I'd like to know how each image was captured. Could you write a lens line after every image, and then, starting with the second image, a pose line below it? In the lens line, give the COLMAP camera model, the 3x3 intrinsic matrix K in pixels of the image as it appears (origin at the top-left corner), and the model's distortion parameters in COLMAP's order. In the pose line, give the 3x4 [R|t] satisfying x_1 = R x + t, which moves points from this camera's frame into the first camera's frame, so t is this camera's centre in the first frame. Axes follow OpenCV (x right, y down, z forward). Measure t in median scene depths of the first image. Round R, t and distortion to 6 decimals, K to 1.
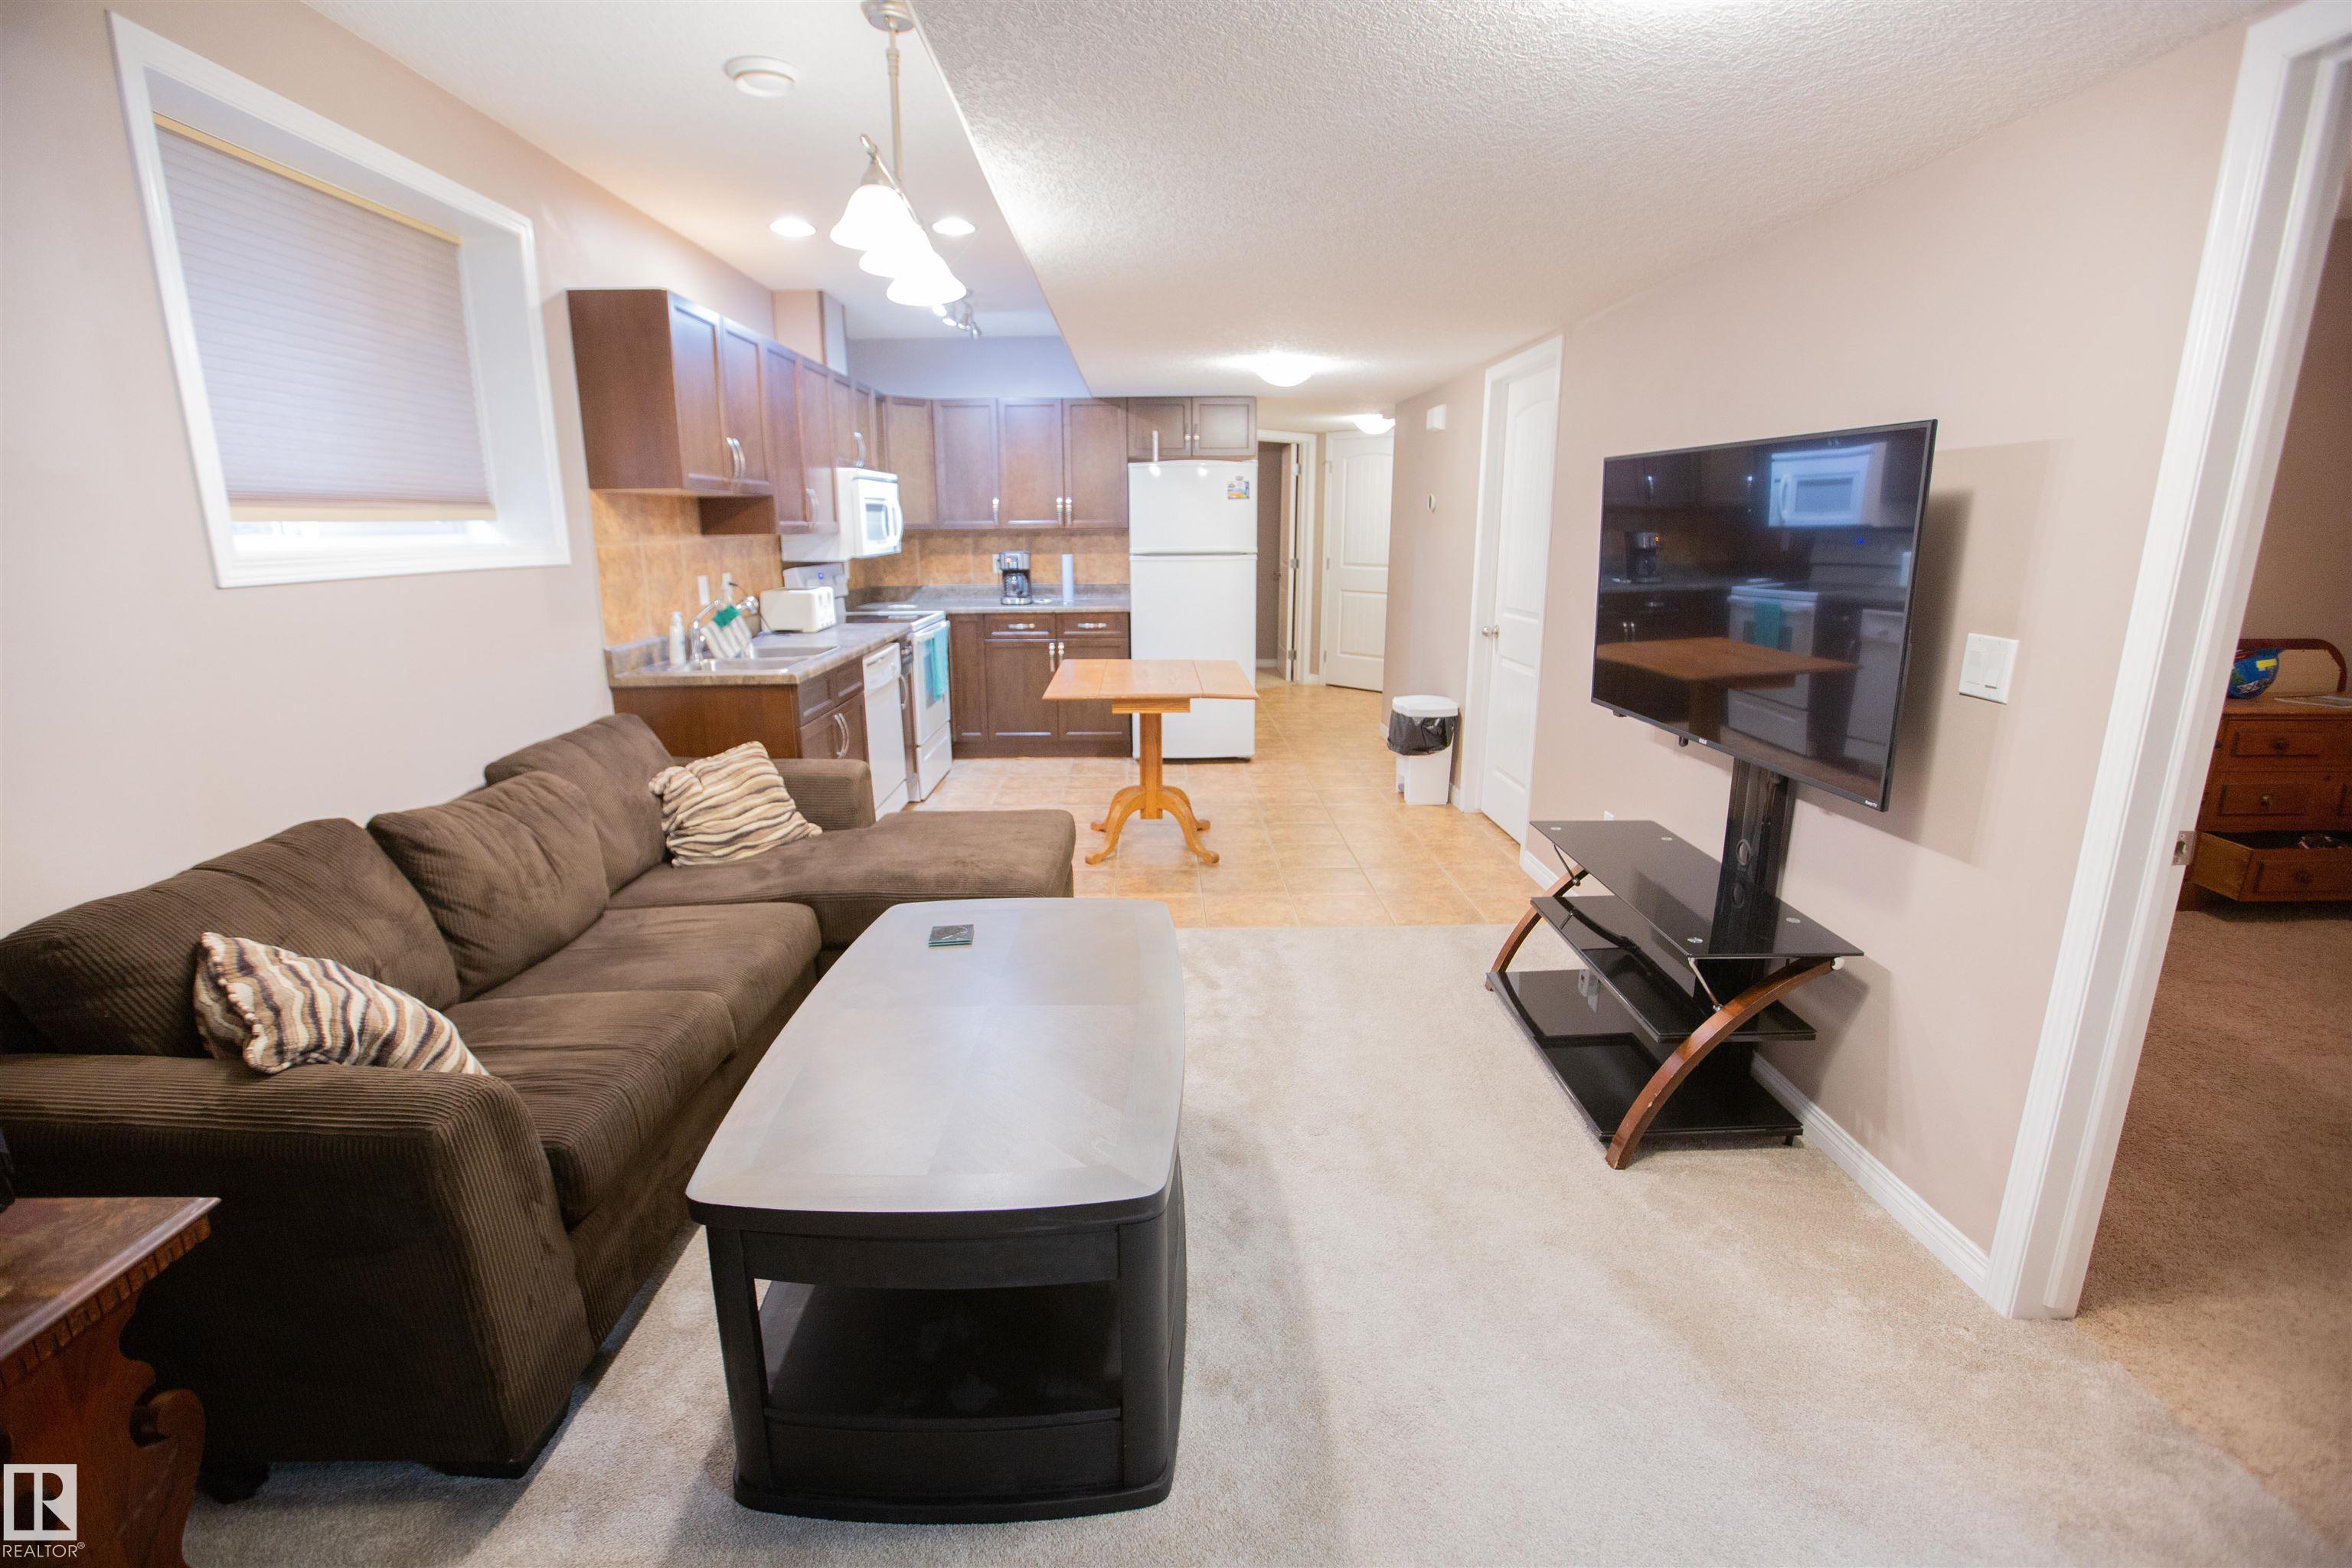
lens RADIAL K [[1139.2, 0, 1164.2], [0, 1139.2, 781.9], [0, 0, 1]] dist [-0.050548, 0.020472]
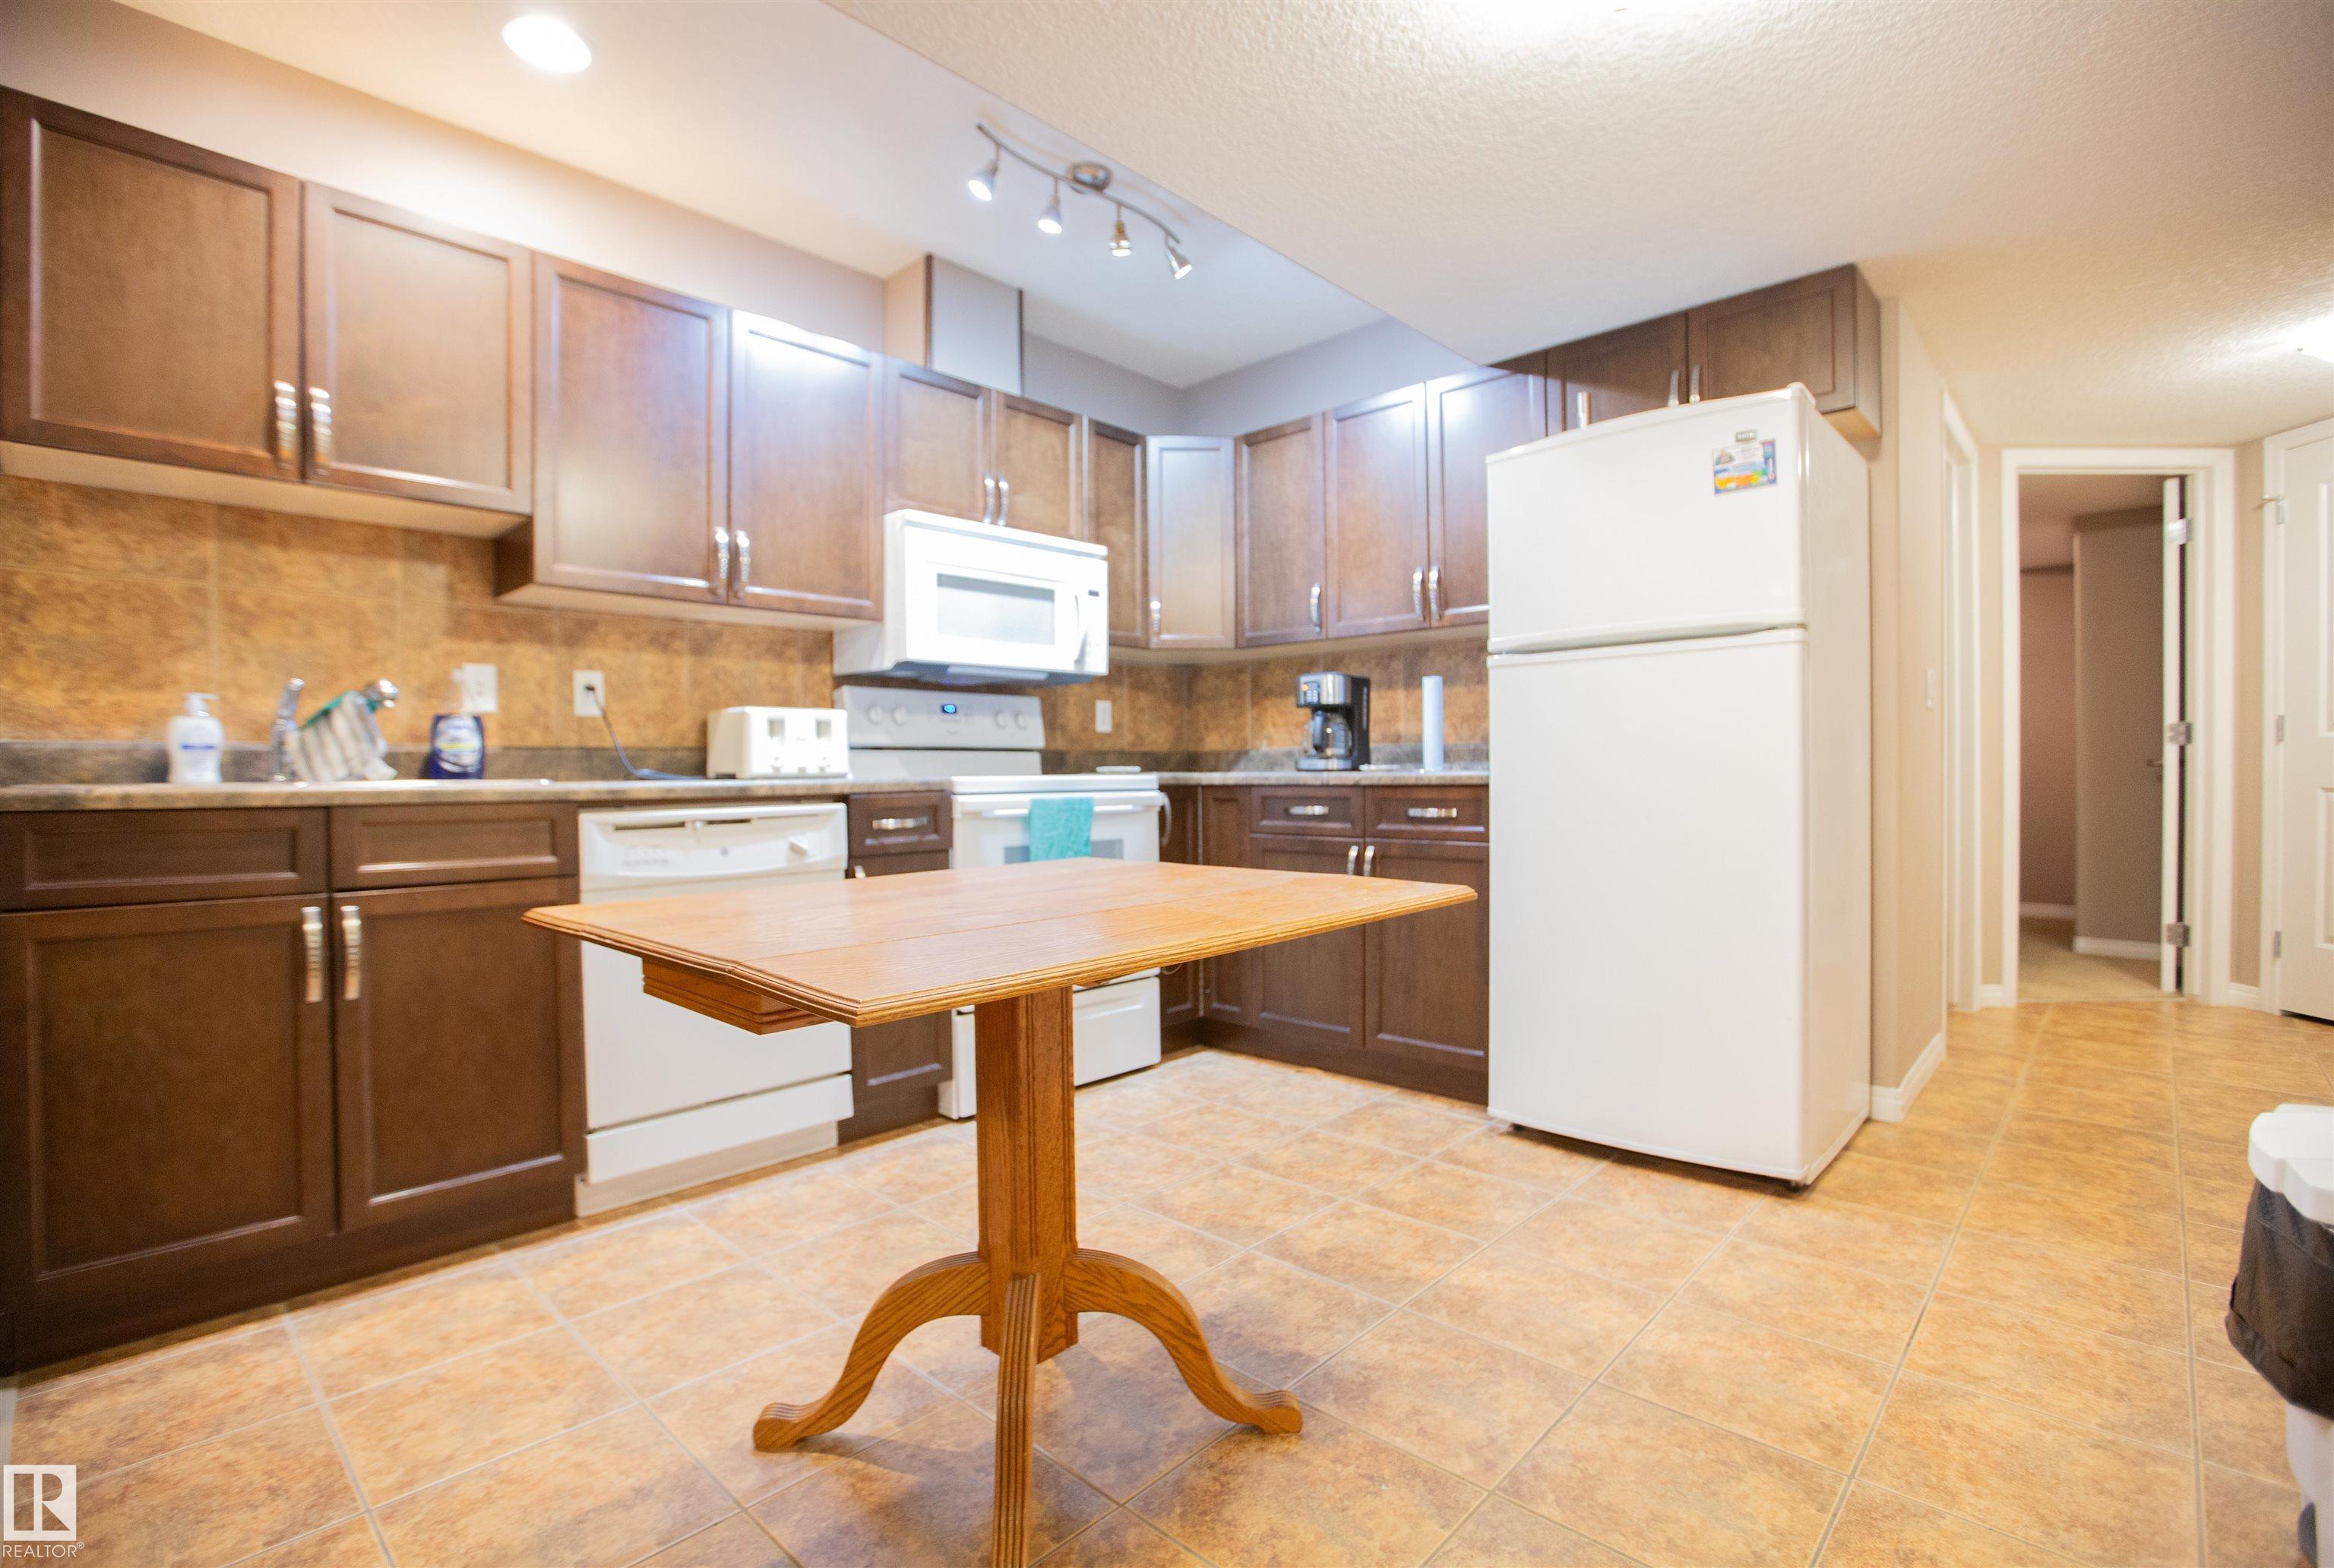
lens RADIAL K [[1069.3, 0, 1160.6], [0, 1069.3, 774.7], [0, 0, 1]] dist [-0.030958, 0.000829]
pose [[0.702373, 0.001243, -0.711808, 0.171751], [-0.158613, 0.975129, -0.154808, -0.066009], [0.693912, 0.221635, 0.685102, 0.610503]]
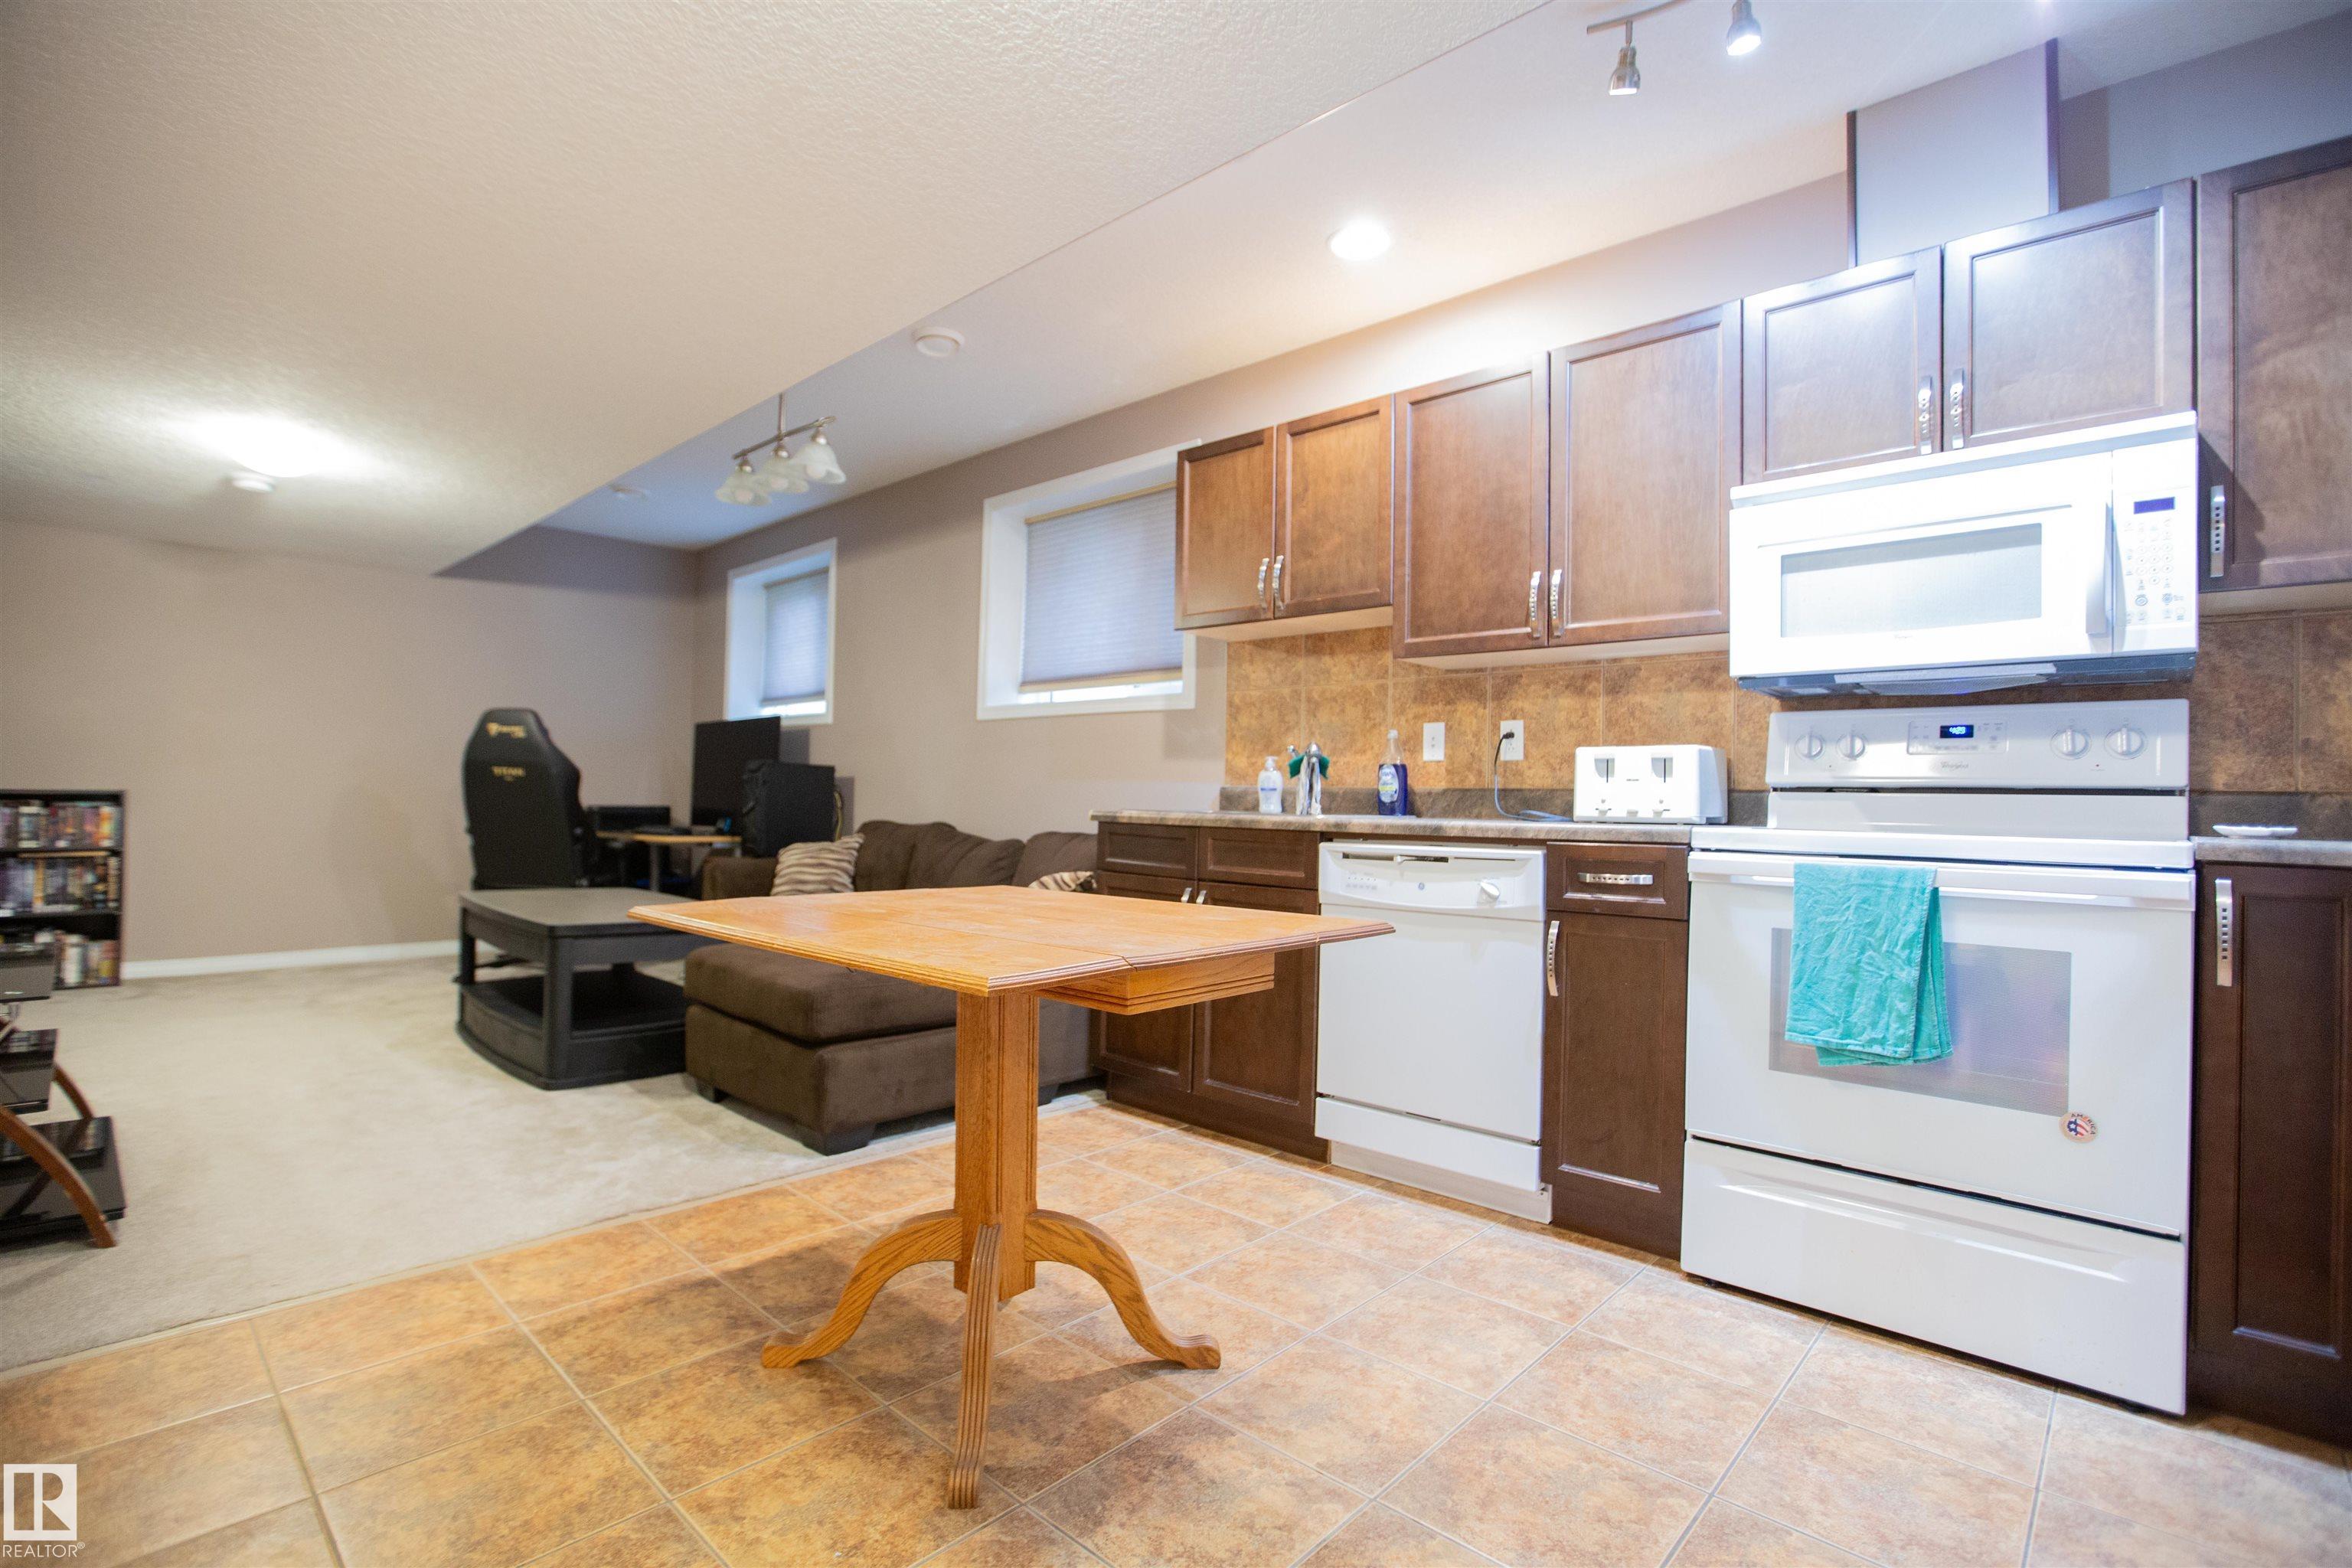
lens RADIAL K [[1081.1, 0, 1176.0], [0, 1081.1, 784.0], [0, 0, 1]] dist [-0.046546, 0.014334]
pose [[-0.697224, -0.018875, -0.716604, 0.156798], [-0.180090, 0.972206, 0.149612, -0.154984], [0.693863, 0.233366, -0.681245, 0.970147]]
